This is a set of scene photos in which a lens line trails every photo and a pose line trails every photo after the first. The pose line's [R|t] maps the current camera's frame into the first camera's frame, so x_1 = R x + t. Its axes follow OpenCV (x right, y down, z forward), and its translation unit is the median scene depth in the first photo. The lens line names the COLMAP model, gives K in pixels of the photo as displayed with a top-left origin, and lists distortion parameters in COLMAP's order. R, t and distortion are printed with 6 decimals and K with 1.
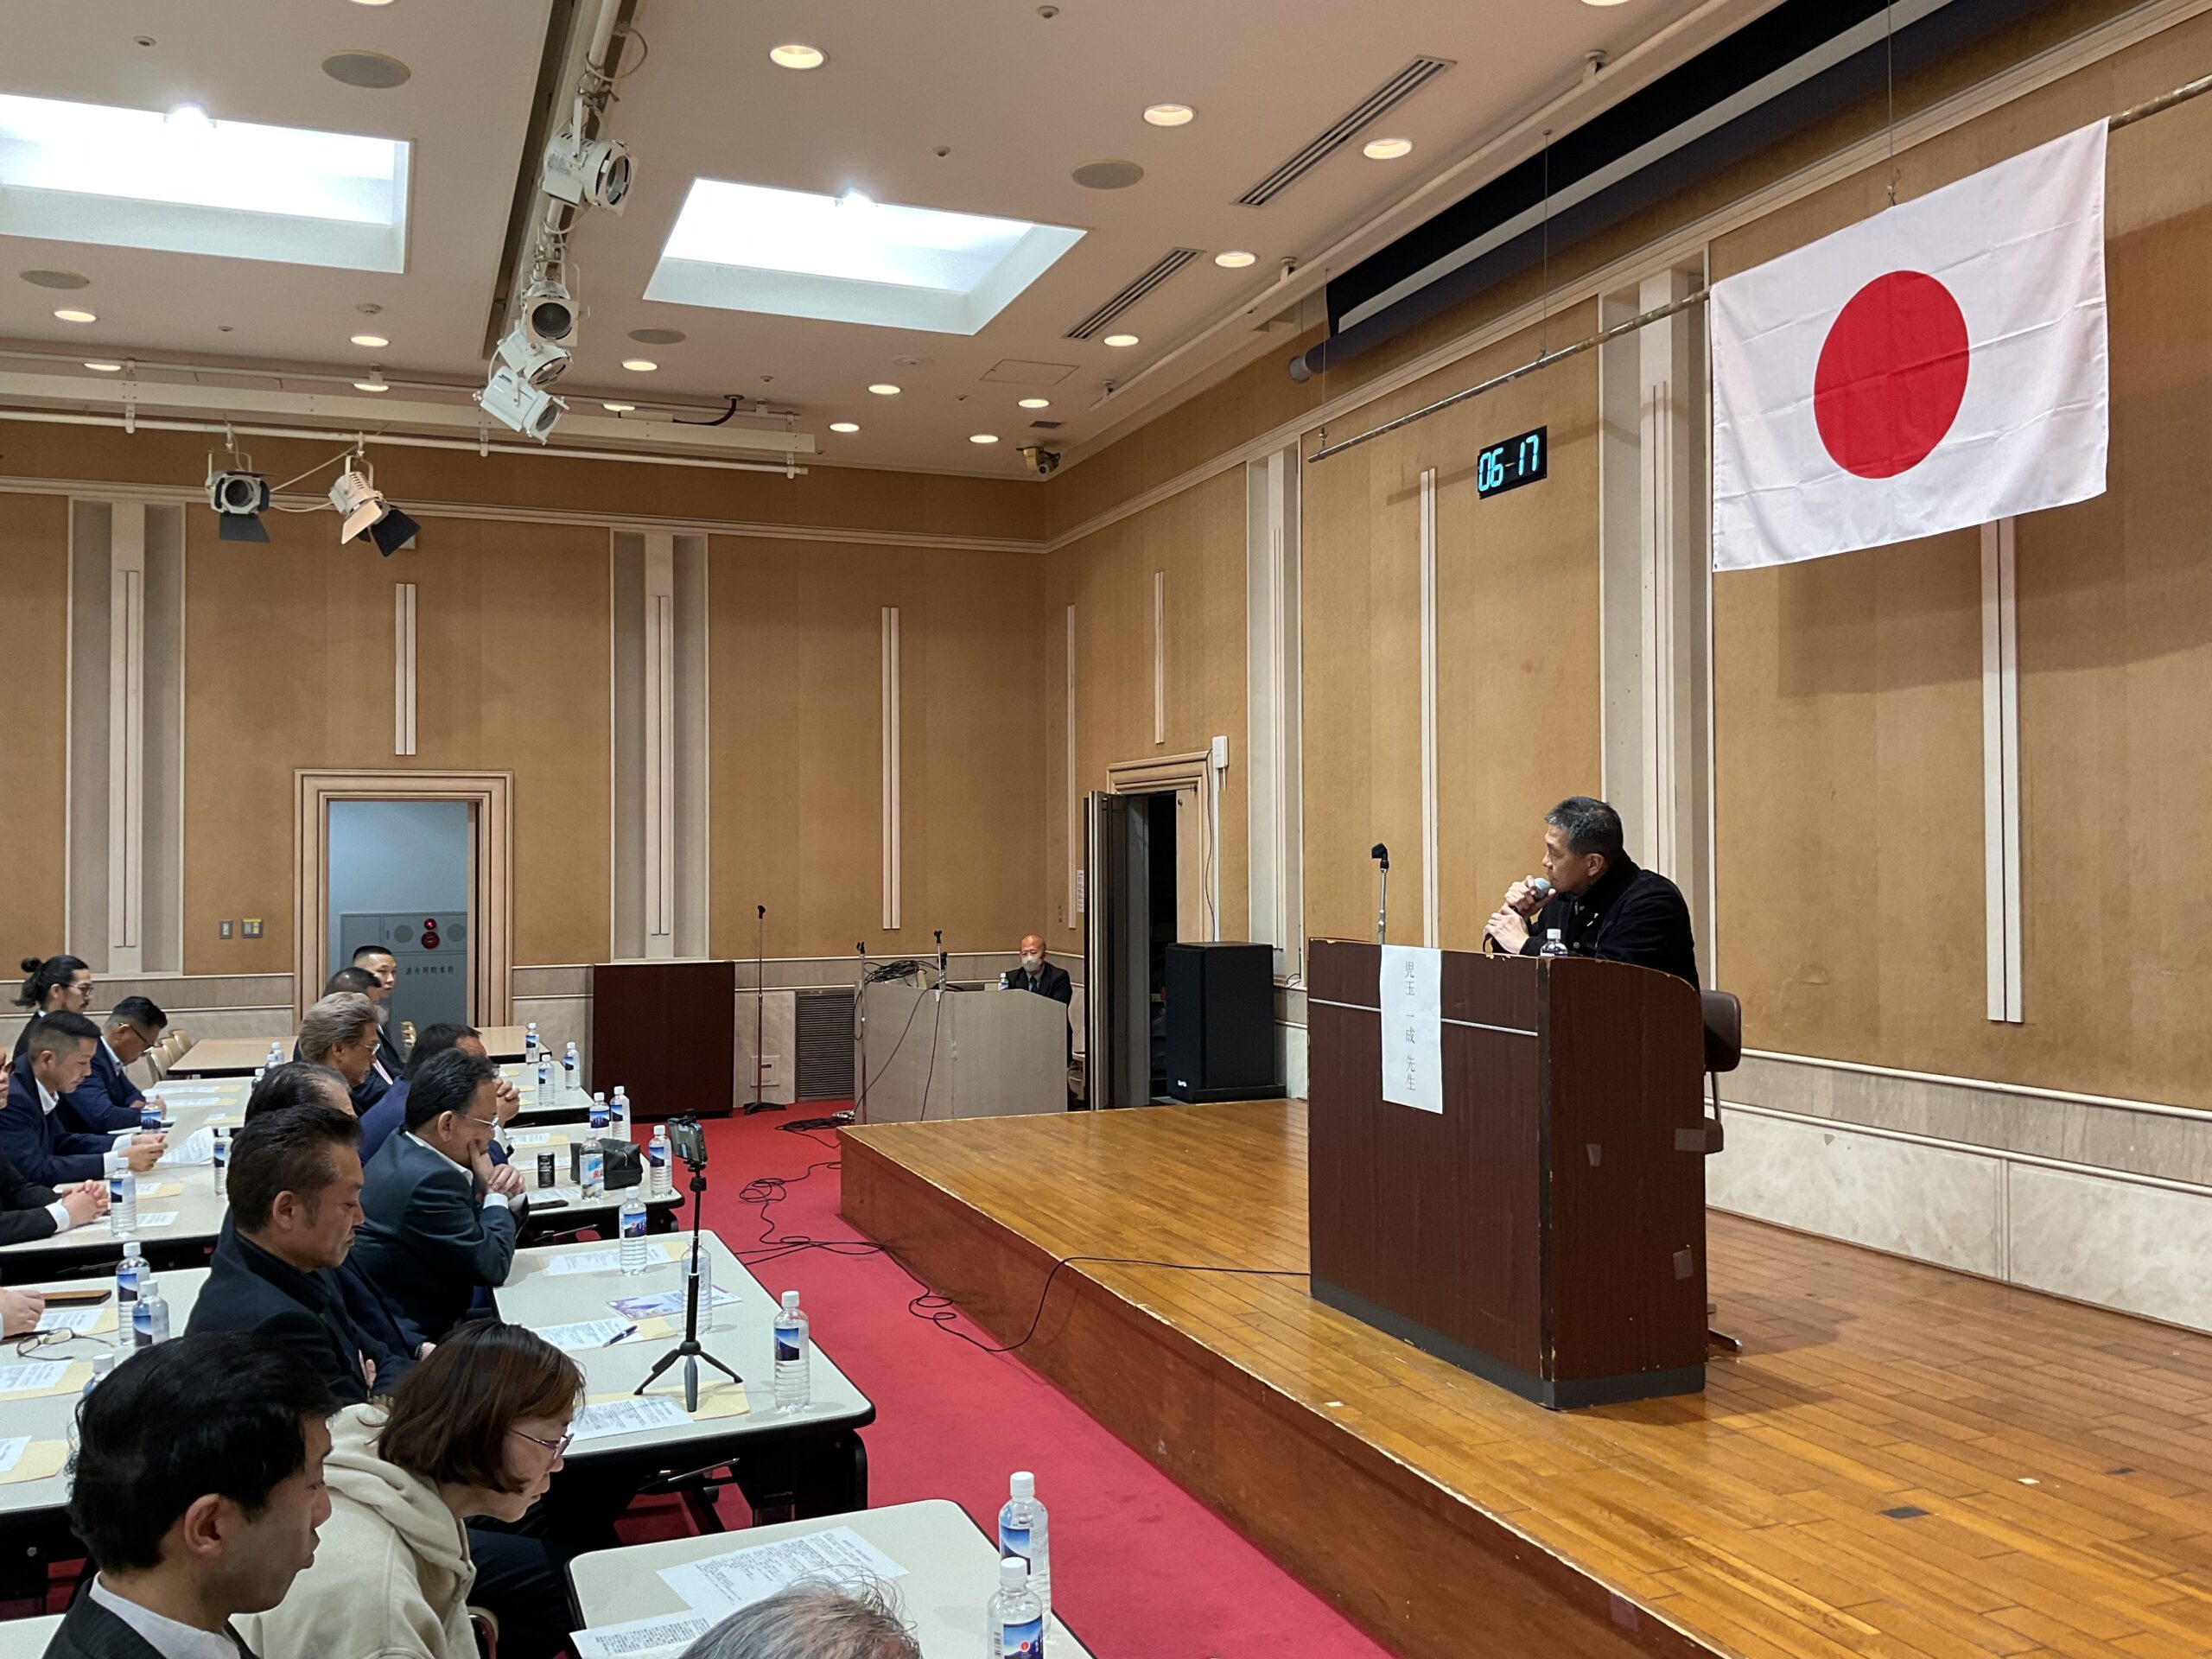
lens RADIAL K [[1822.1, 0, 1099.4], [0, 1822.1, 821.2], [0, 0, 1]] dist [0.103046, -0.195979]
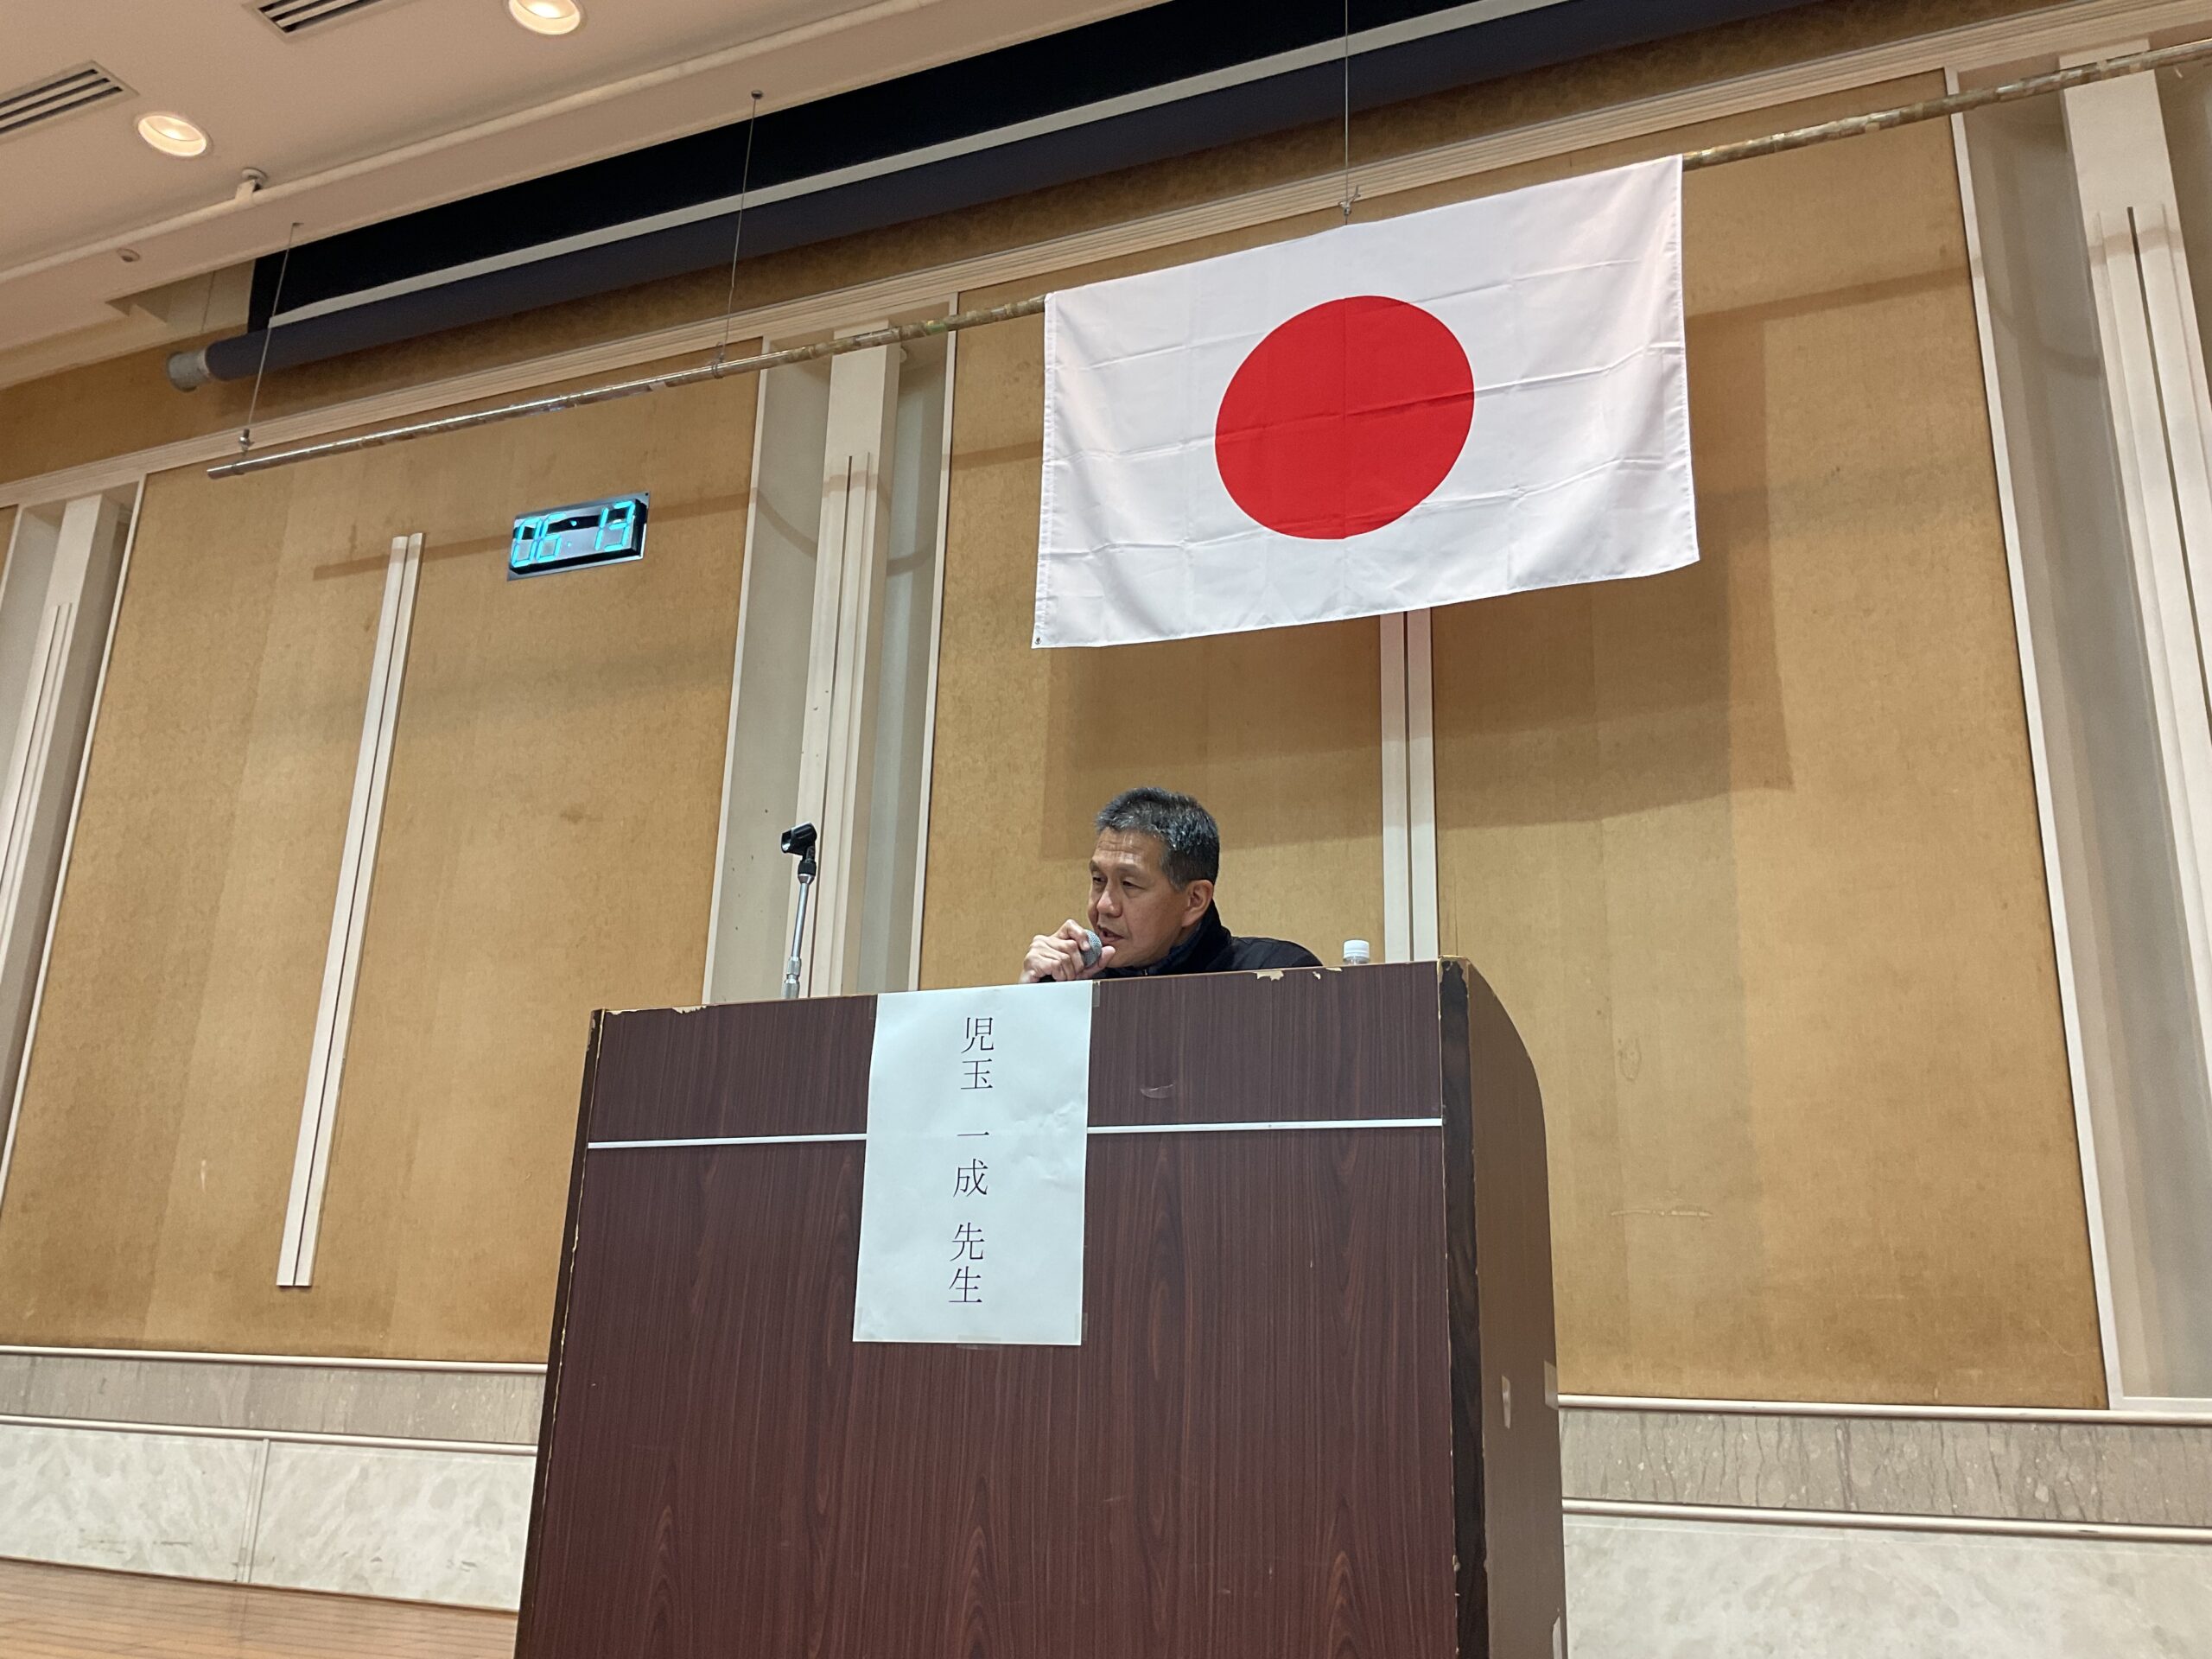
lens RADIAL K [[1826.7, 0, 1100.1], [0, 1826.7, 824.0], [0, 0, 1]] dist [0.099418, -0.201753]
pose [[0.702663, 0.232642, 0.672415, -0.100330], [-0.048632, 0.958530, -0.280813, 0.119948], [-0.709859, 0.164616, 0.684837, 0.492944]]
